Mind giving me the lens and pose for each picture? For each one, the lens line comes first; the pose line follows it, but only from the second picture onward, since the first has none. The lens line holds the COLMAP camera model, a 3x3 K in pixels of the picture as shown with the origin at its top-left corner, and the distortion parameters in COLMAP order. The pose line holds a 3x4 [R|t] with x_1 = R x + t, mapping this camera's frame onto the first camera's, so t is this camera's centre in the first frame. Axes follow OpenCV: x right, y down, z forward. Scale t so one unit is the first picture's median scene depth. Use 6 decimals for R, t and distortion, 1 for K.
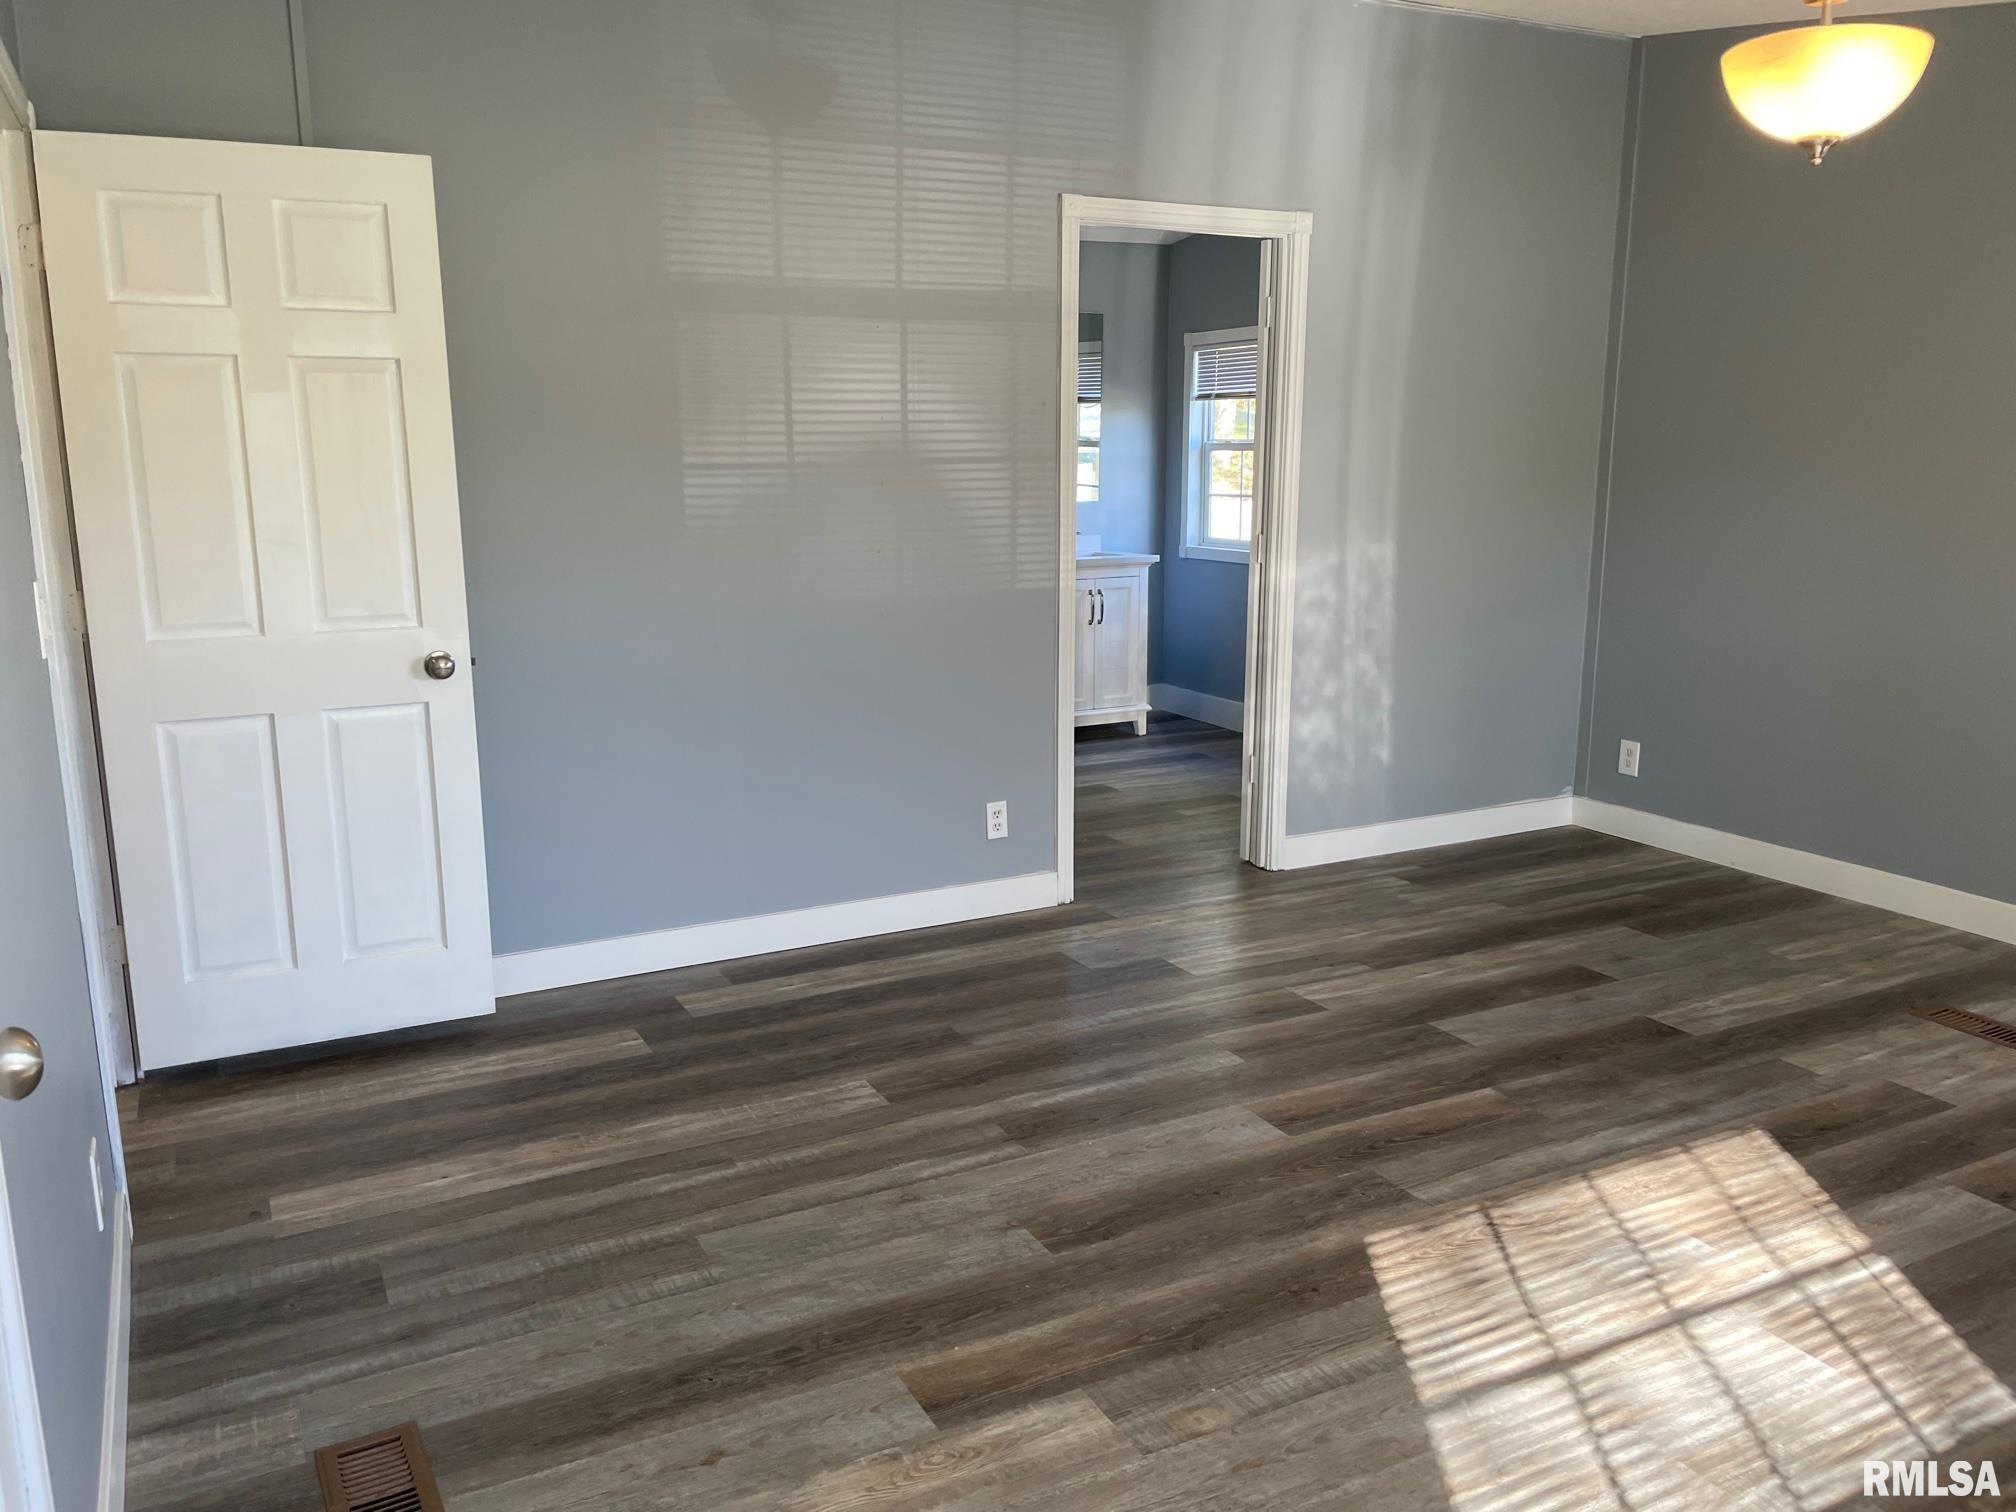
lens RADIAL K [[1543.1, 0, 1009.0], [0, 1543.1, 745.0], [0, 0, 1]] dist [0.086343, -0.119650]
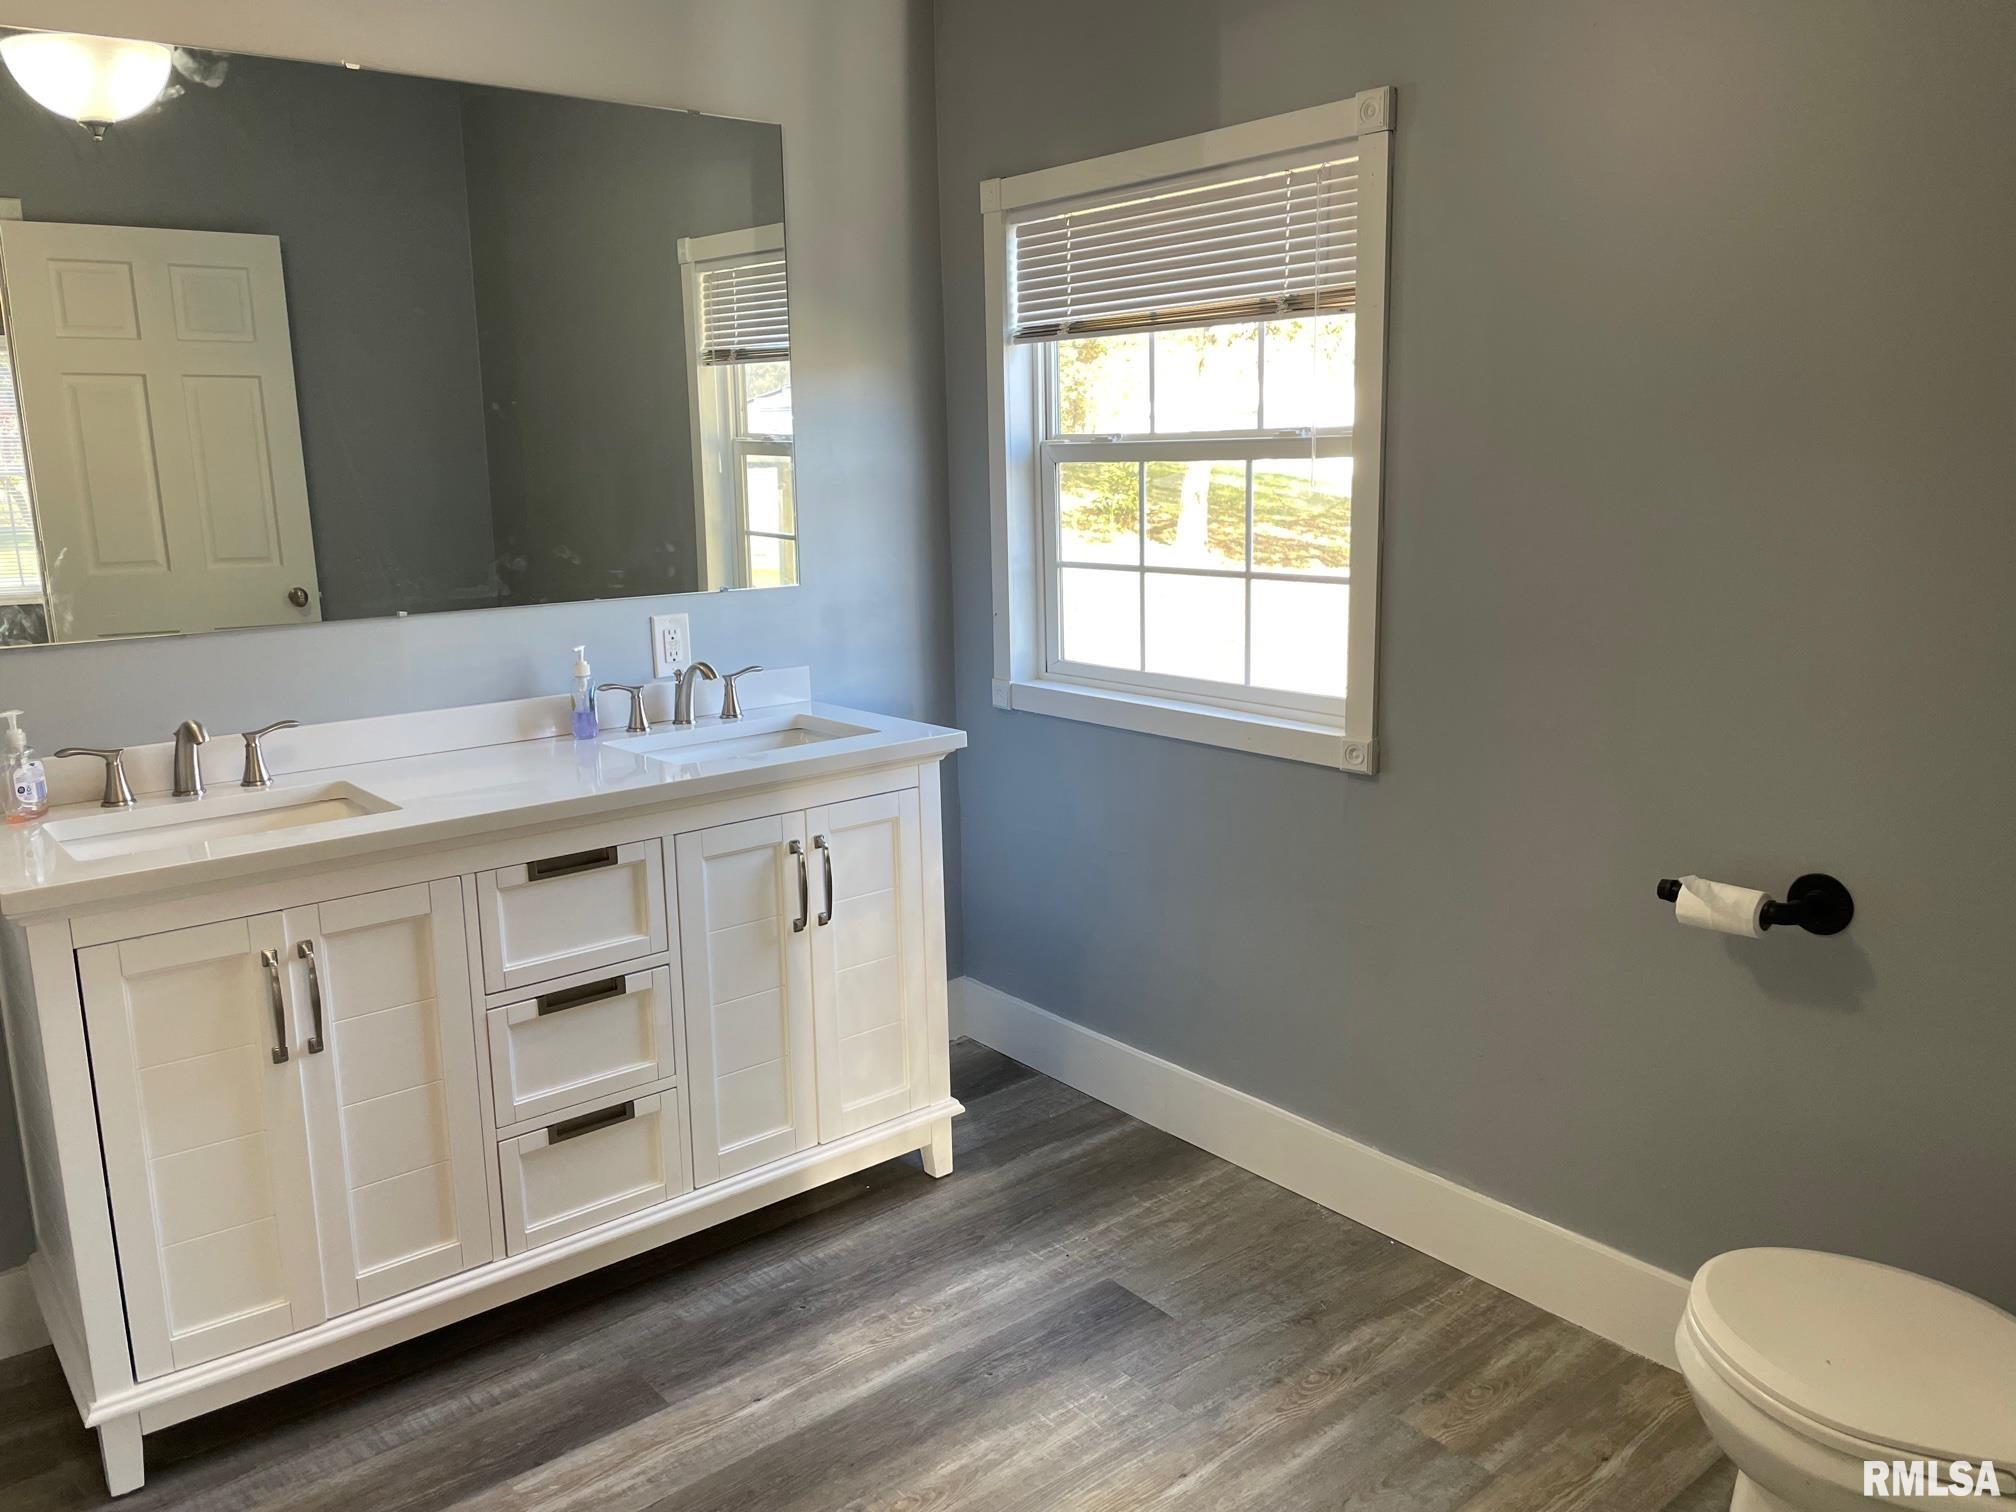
lens RADIAL K [[1543.1, 0, 1009.0], [0, 1543.1, 745.0], [0, 0, 1]] dist [0.086343, -0.119650]
pose [[0.980141, -0.055473, 0.190385, 0.030538], [0.055692, 0.998439, 0.004201, -0.109899], [-0.190321, 0.006486, 0.981700, 0.562161]]
